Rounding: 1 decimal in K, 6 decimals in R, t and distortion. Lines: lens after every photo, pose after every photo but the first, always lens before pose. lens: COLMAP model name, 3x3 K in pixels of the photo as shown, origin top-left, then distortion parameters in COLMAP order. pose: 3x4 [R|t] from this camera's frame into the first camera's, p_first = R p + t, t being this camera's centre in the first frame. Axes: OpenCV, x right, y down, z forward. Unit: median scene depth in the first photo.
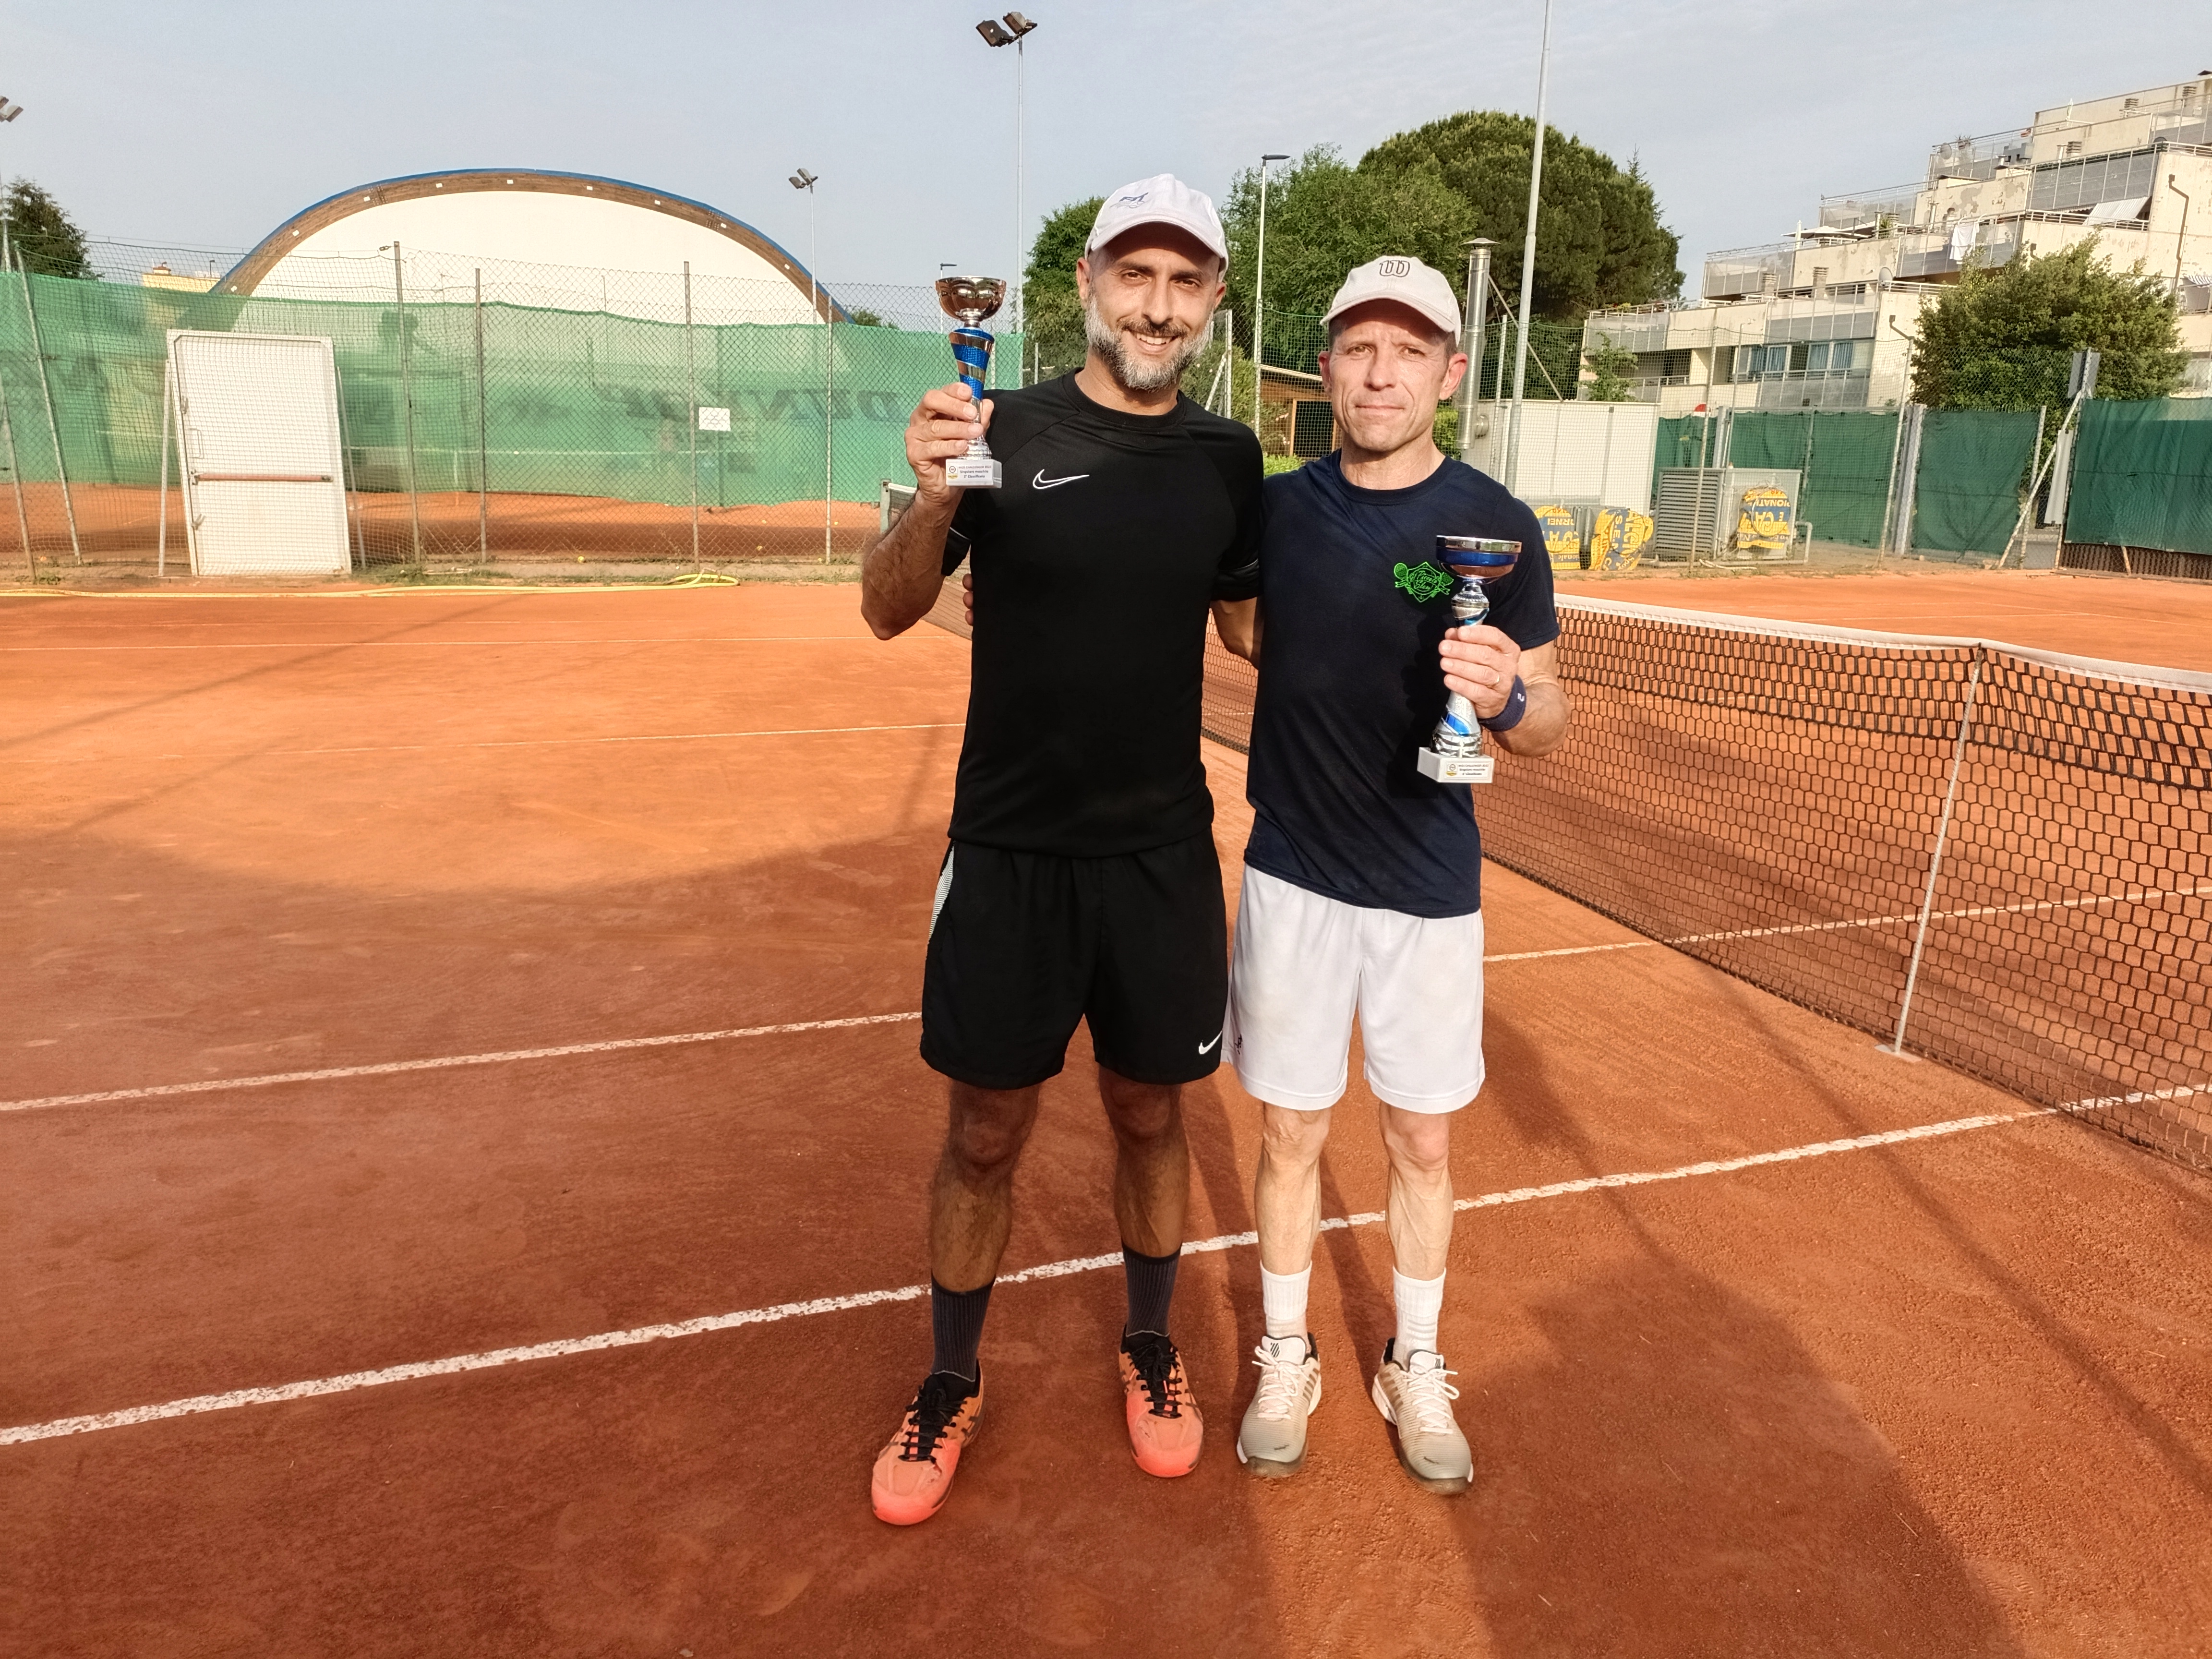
lens RADIAL K [[1590.3, 0, 1106.0], [0, 1590.3, 829.5], [0, 0, 1]] dist [0.024416, -0.006775]
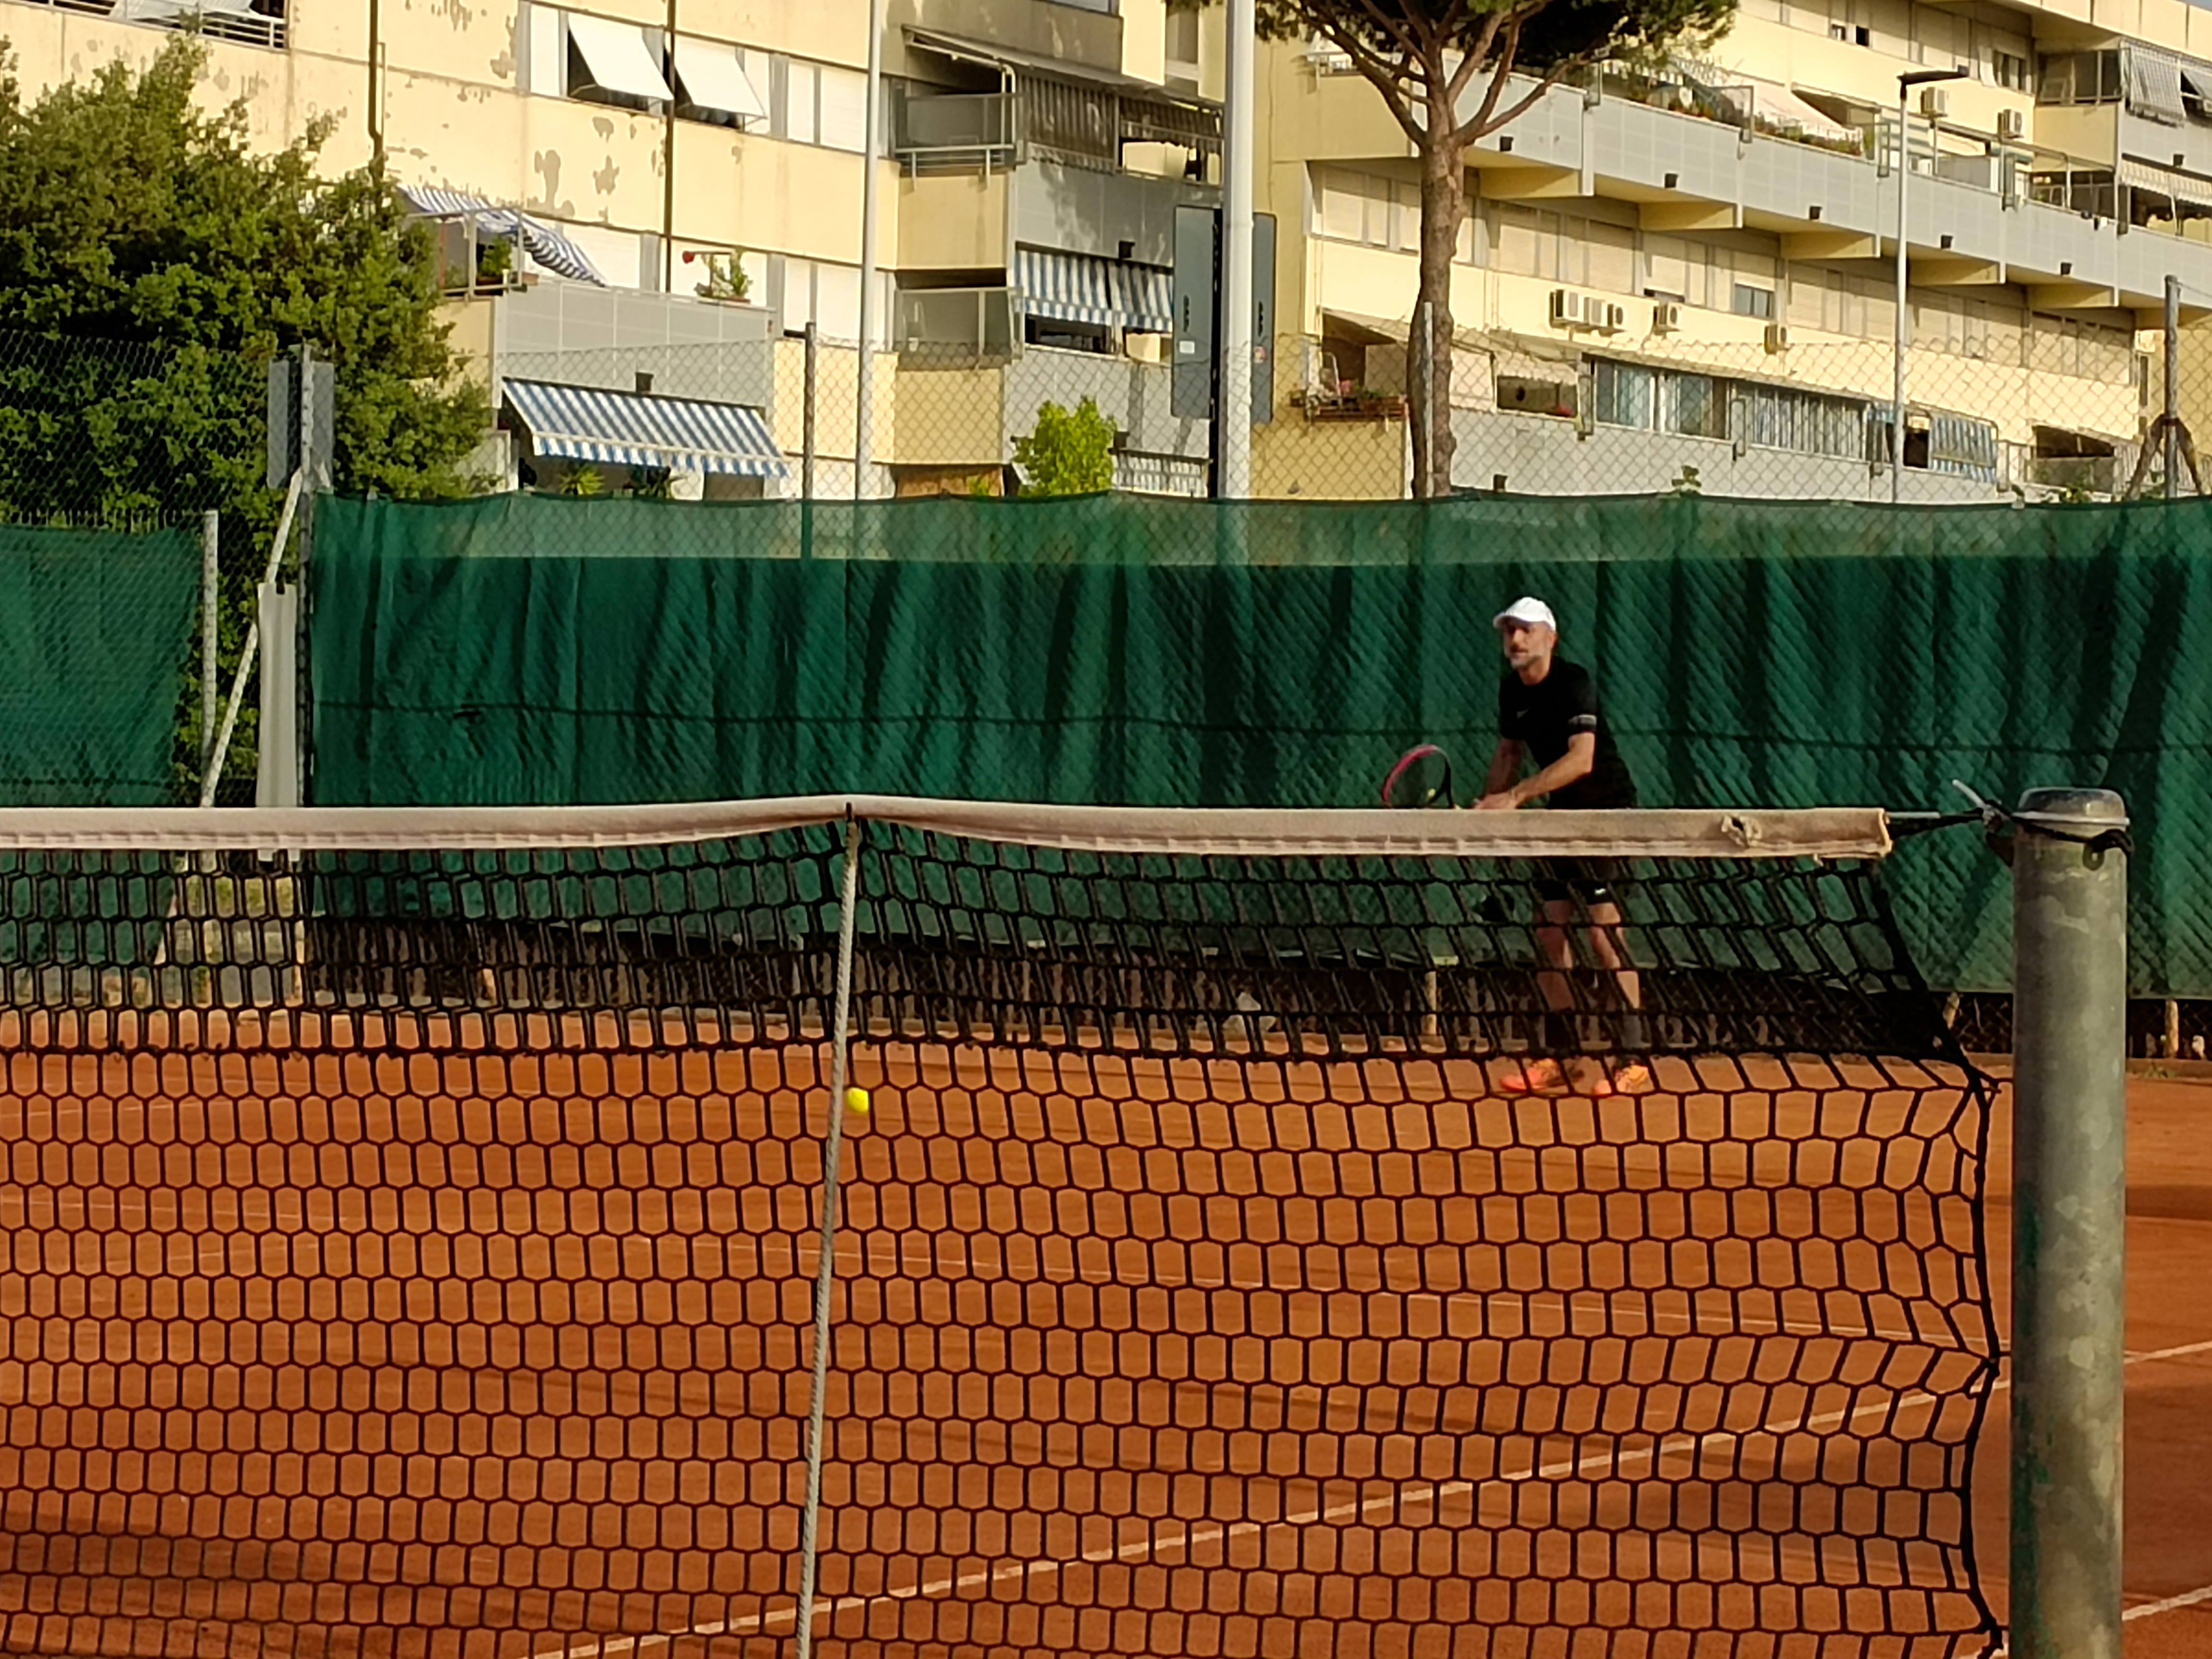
lens RADIAL K [[6196.2, 0, 1106.0], [0, 6196.2, 829.5], [0, 0, 1]] dist [-0.116052, 0.406302]
pose [[0.769709, -0.010750, 0.638305, -0.084325], [0.147254, 0.975886, -0.161133, 0.031055], [-0.621180, 0.218018, 0.752731, -0.050483]]
